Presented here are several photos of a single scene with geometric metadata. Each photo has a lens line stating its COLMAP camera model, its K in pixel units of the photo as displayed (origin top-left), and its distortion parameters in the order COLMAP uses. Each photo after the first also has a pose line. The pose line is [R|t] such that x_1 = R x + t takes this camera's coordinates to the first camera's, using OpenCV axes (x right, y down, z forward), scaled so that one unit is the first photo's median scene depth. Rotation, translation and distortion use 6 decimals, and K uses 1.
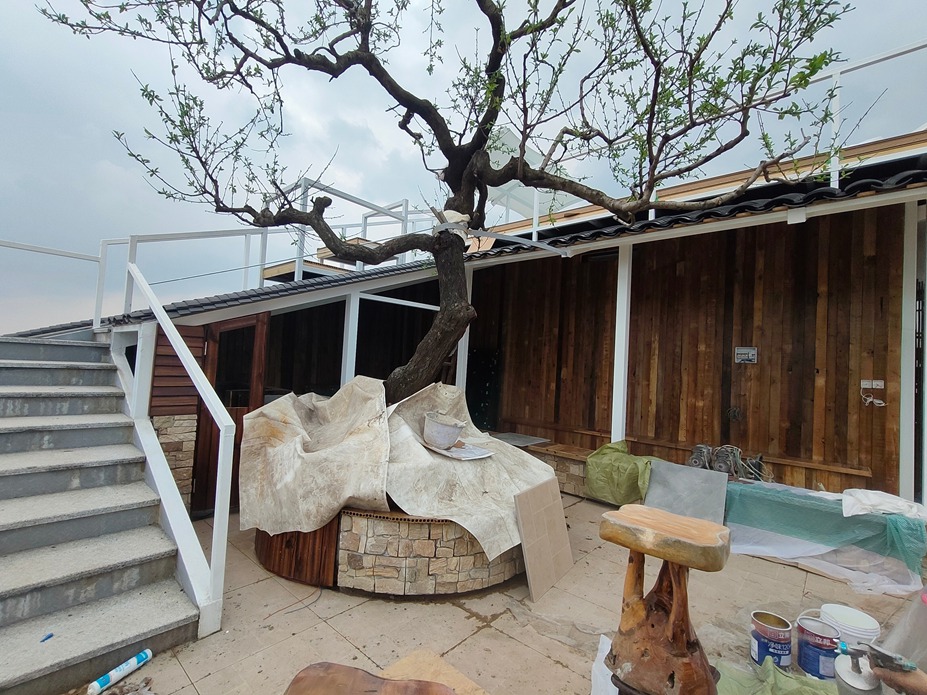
lens RADIAL K [[429.7, 0, 459.7], [0, 429.7, 347.1], [0, 0, 1]] dist [0.004244, 0.001578]
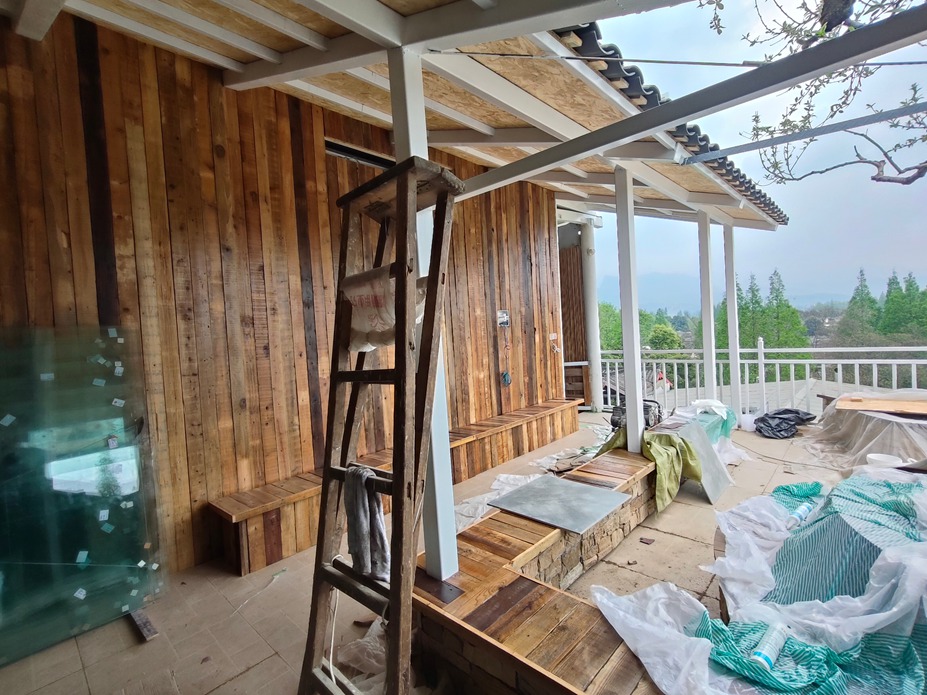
lens RADIAL K [[429.7, 0, 459.7], [0, 429.7, 347.1], [0, 0, 1]] dist [0.004244, 0.001578]
pose [[0.031007, -0.081094, 0.996224, -0.311546], [0.030904, 0.996305, 0.080139, 0.002433], [-0.999041, 0.028303, 0.033399, 1.010469]]
